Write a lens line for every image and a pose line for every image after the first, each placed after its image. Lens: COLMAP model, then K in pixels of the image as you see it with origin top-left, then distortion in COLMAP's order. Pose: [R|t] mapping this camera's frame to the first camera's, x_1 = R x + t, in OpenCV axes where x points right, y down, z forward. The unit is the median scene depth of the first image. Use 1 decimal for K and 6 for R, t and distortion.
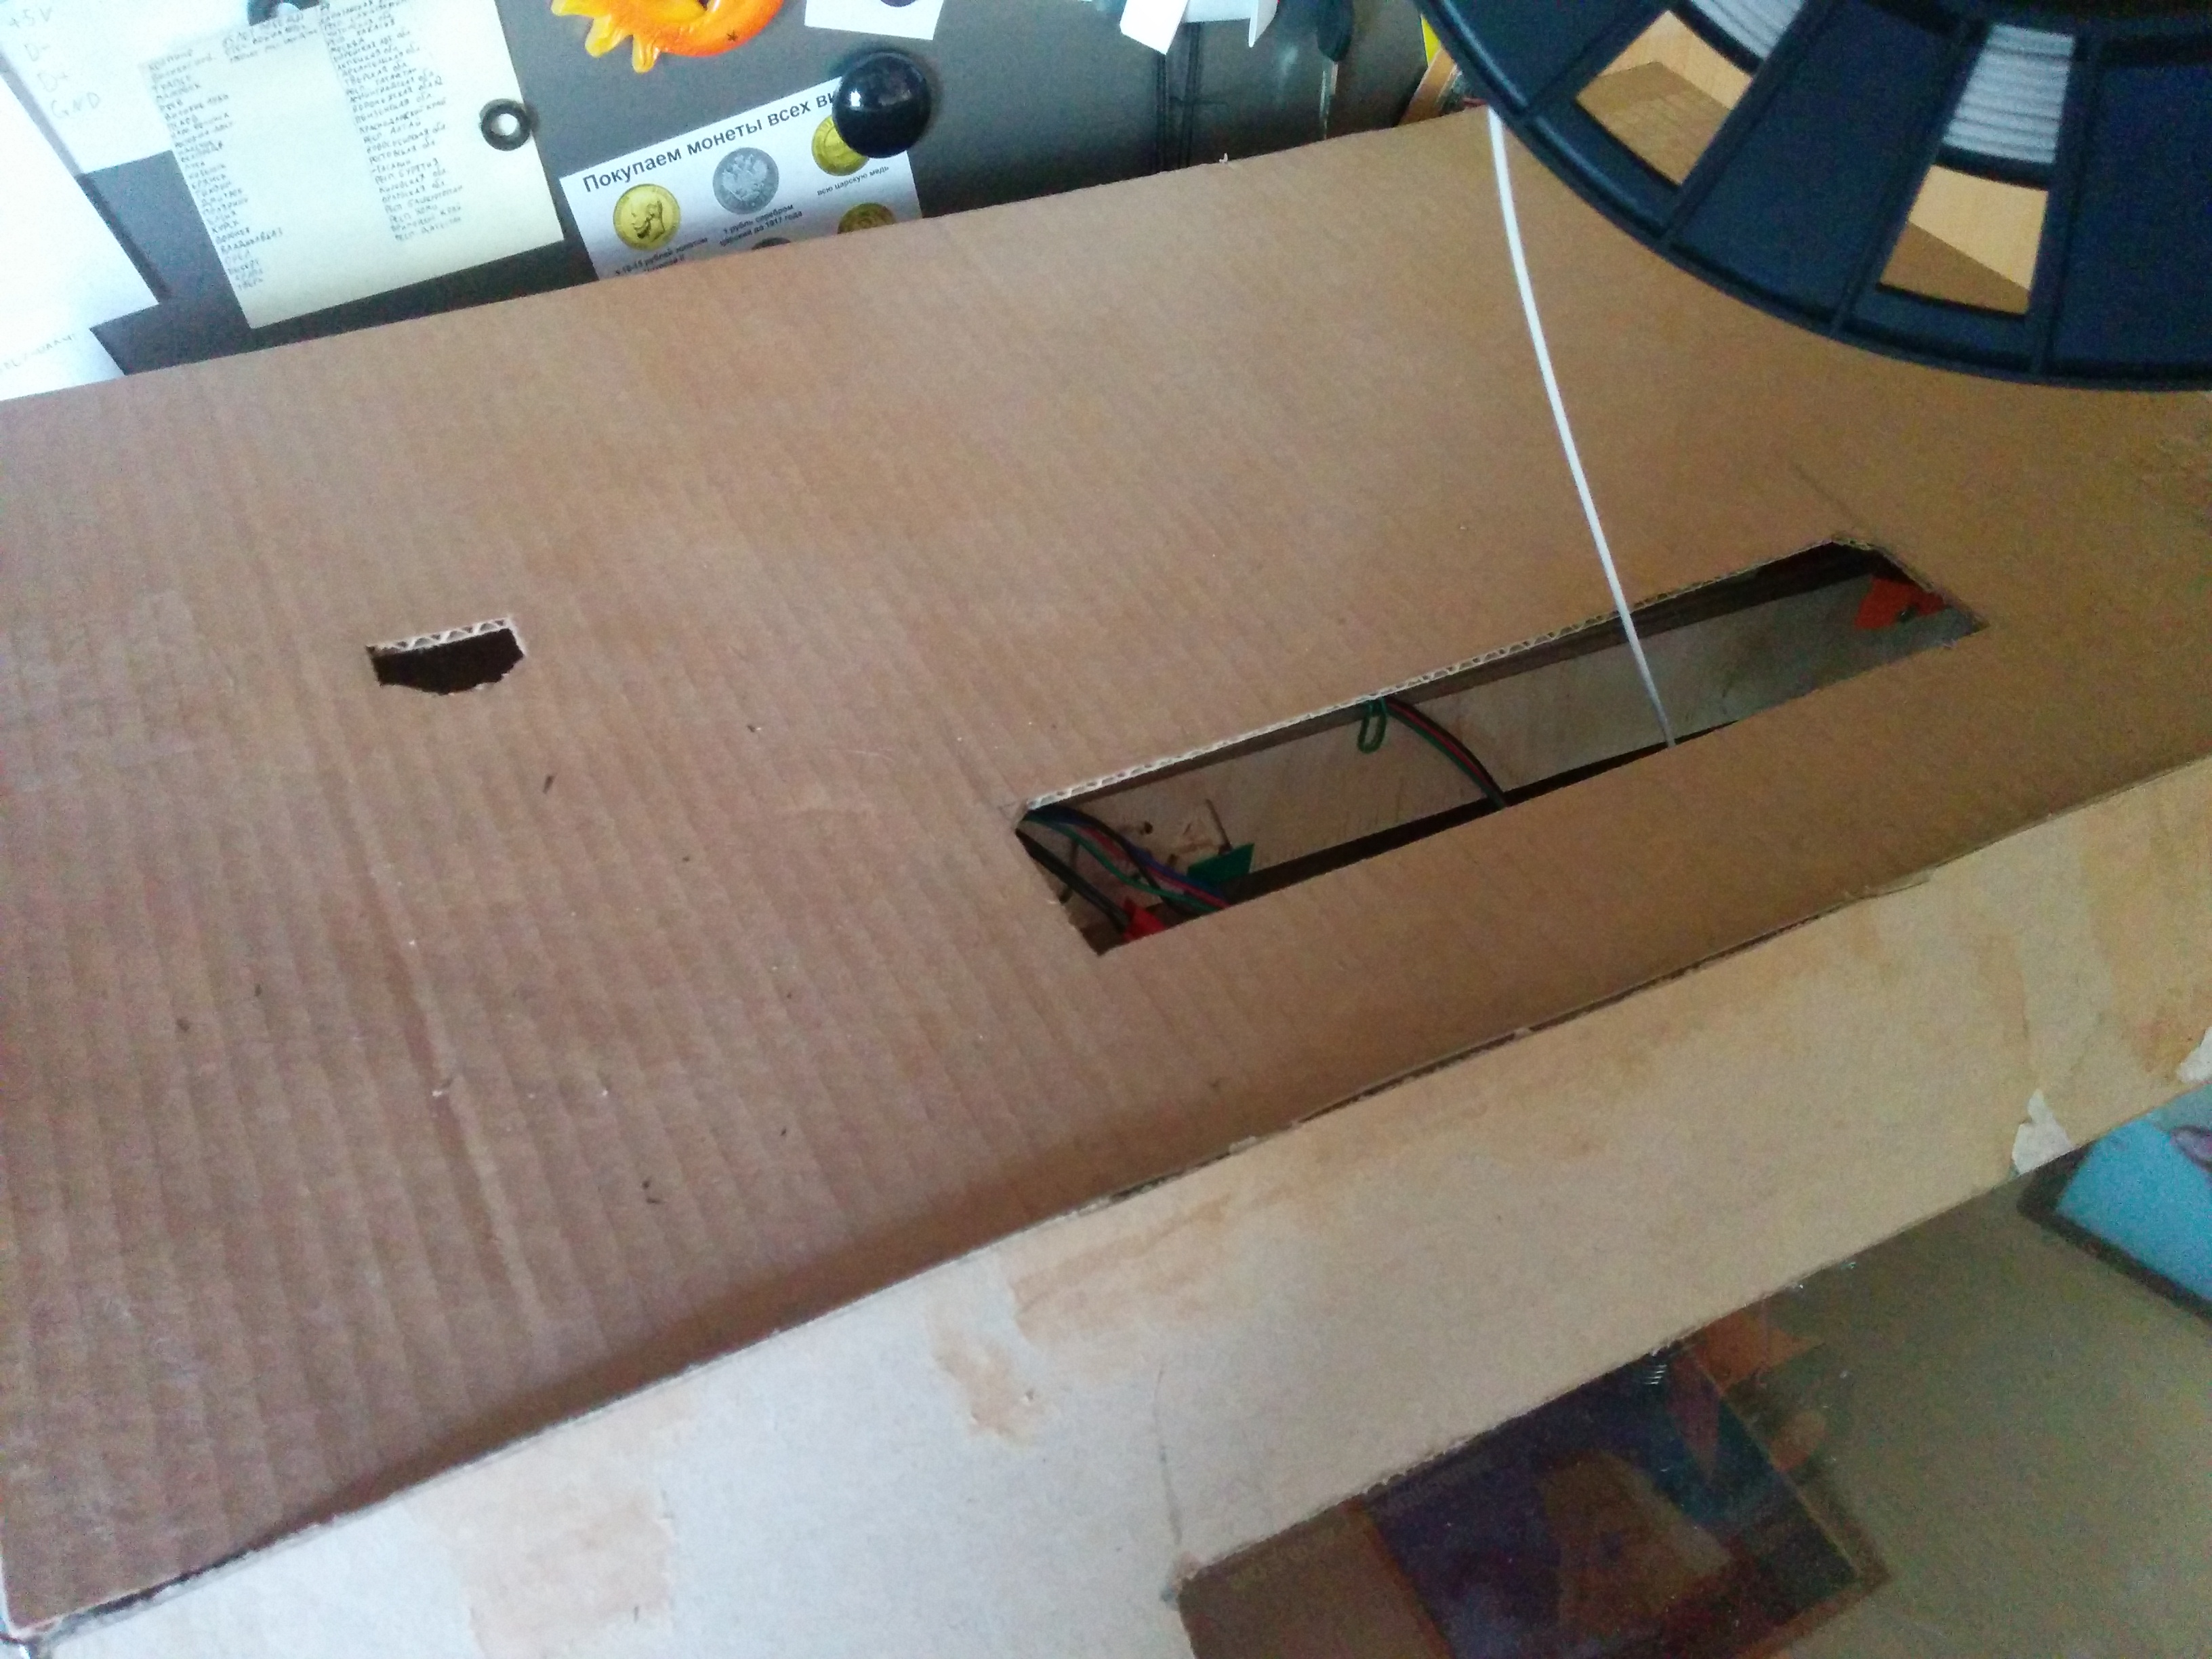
lens RADIAL K [[1943.5, 0, 1094.0], [0, 1943.5, 832.2], [0, 0, 1]] dist [0.055437, -0.018089]
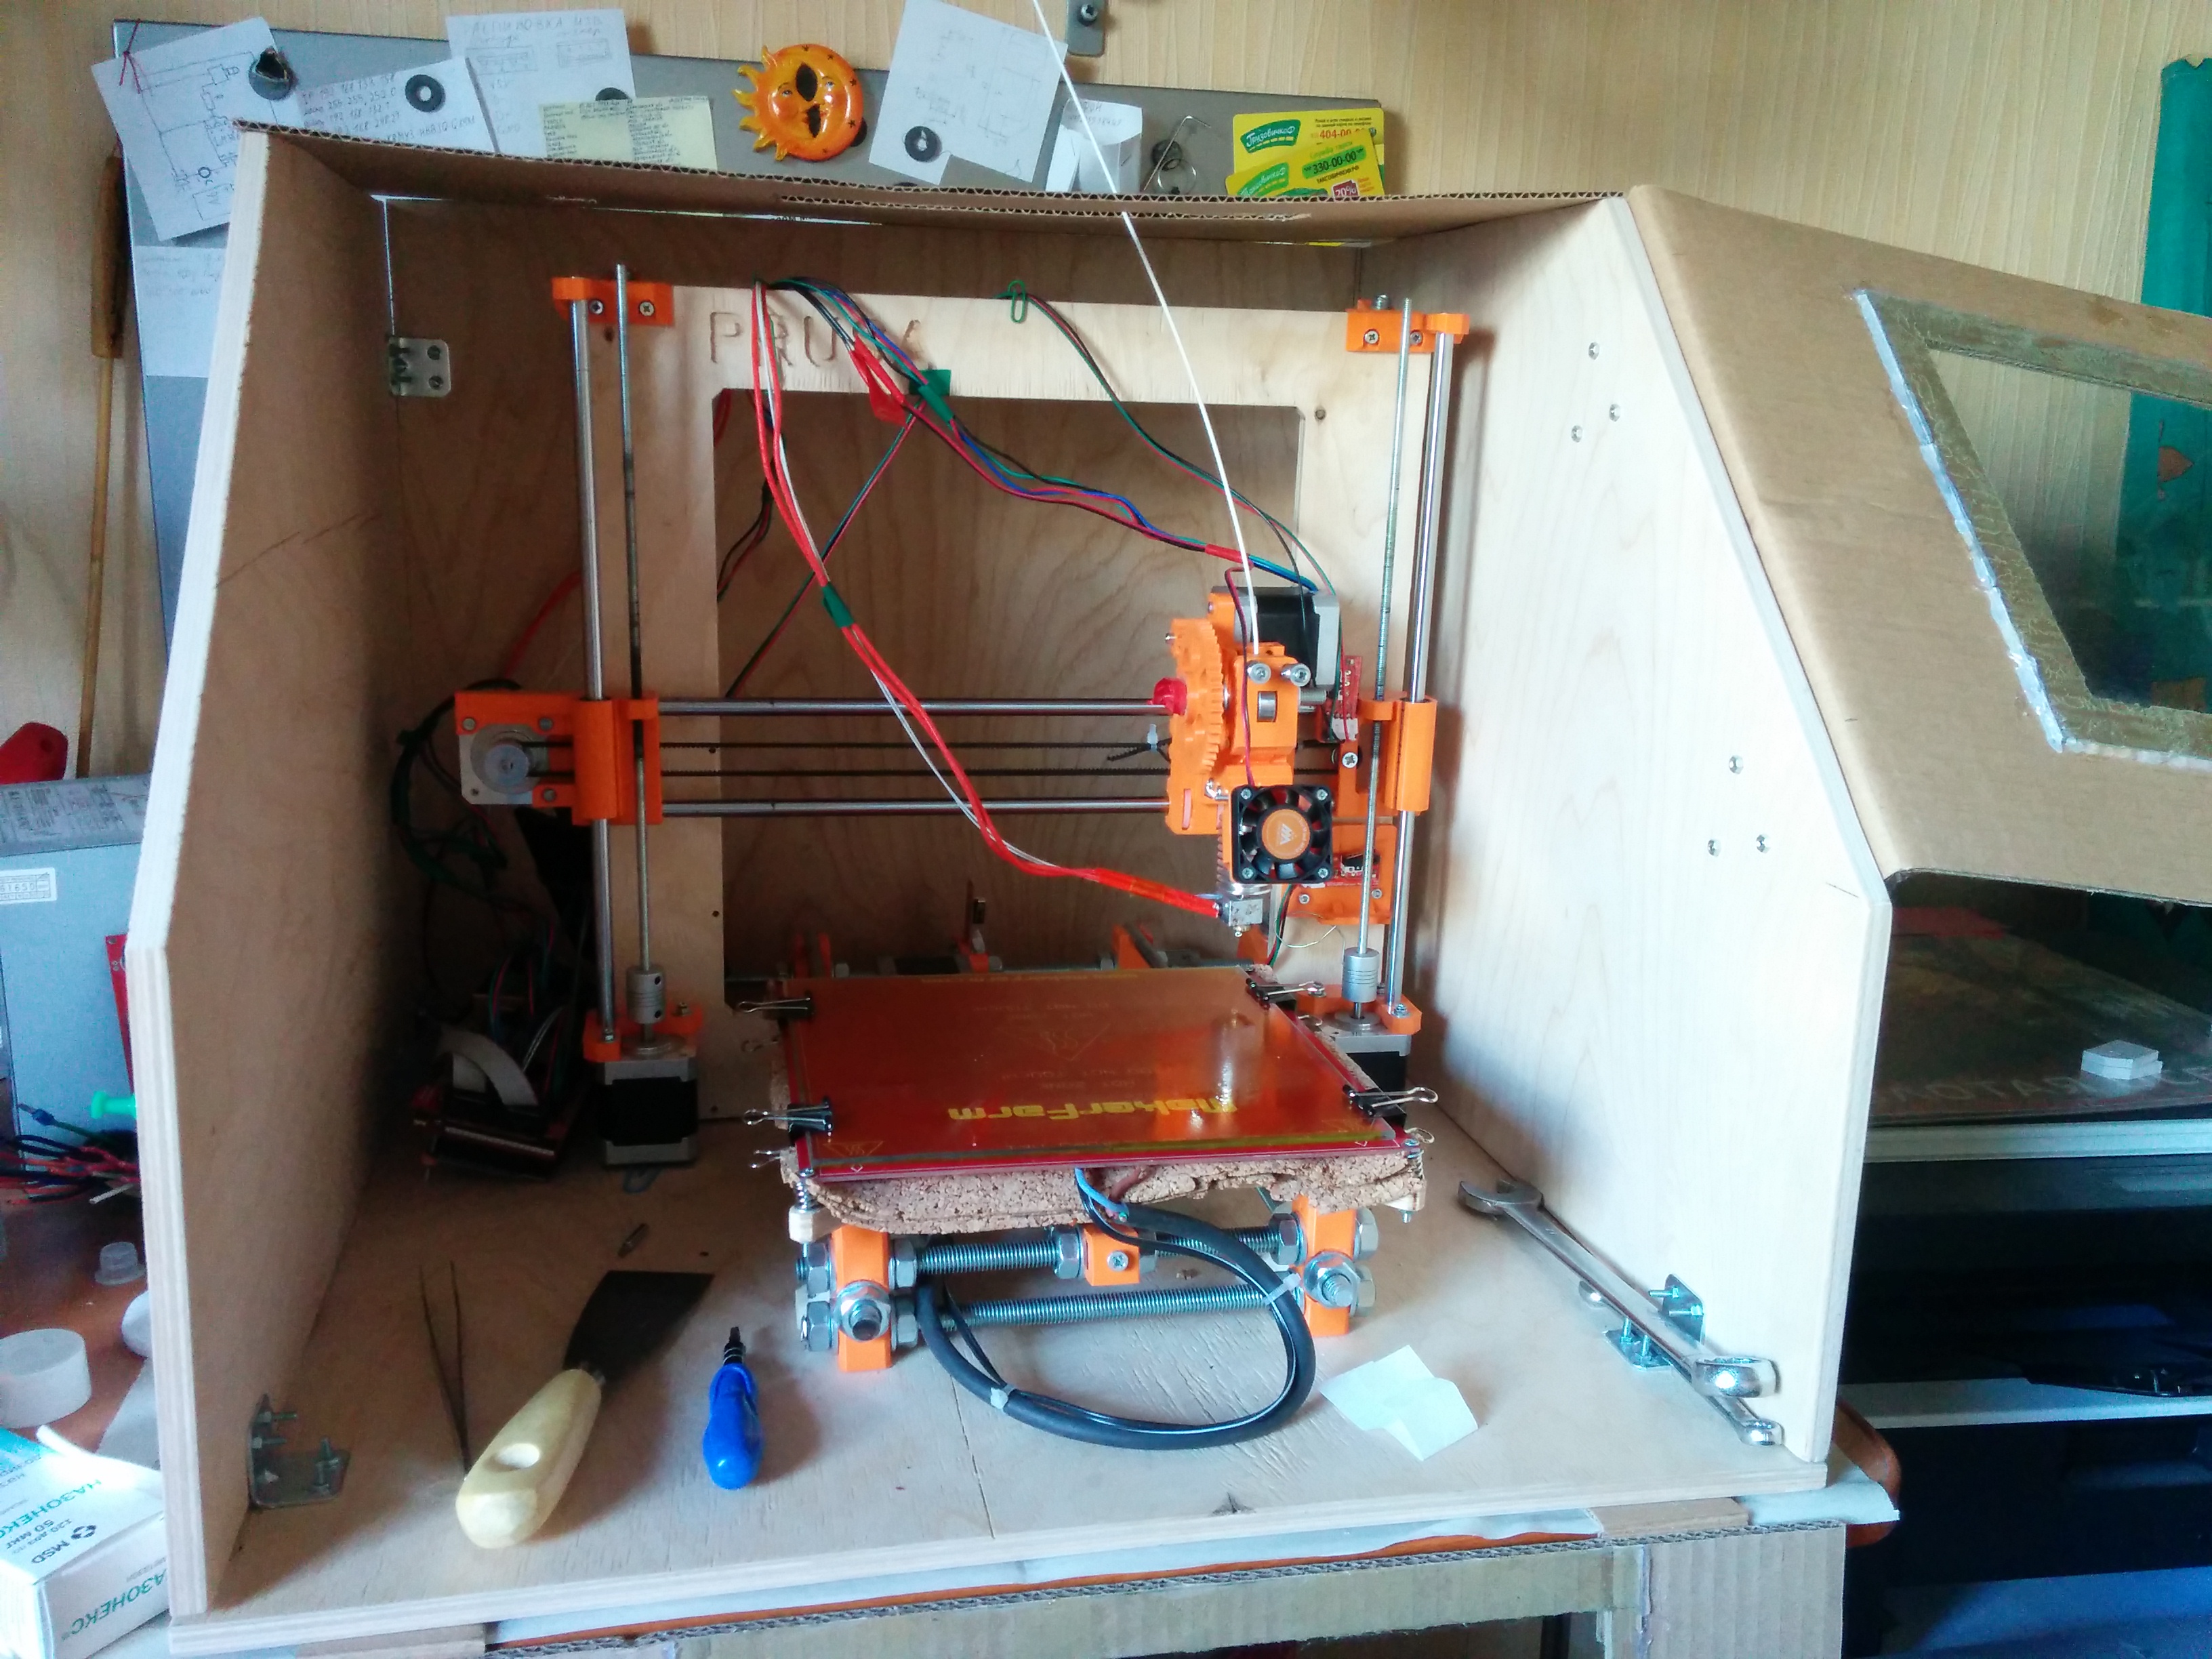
lens RADIAL K [[1943.5, 0, 1104.9], [0, 1943.5, 827.4], [0, 0, 1]] dist [0.055437, -0.018089]
pose [[0.967332, 0.056740, -0.247083, 0.651518], [-0.176961, 0.849029, -0.497830, 1.172293], [0.181534, 0.525290, 0.831334, -0.245795]]
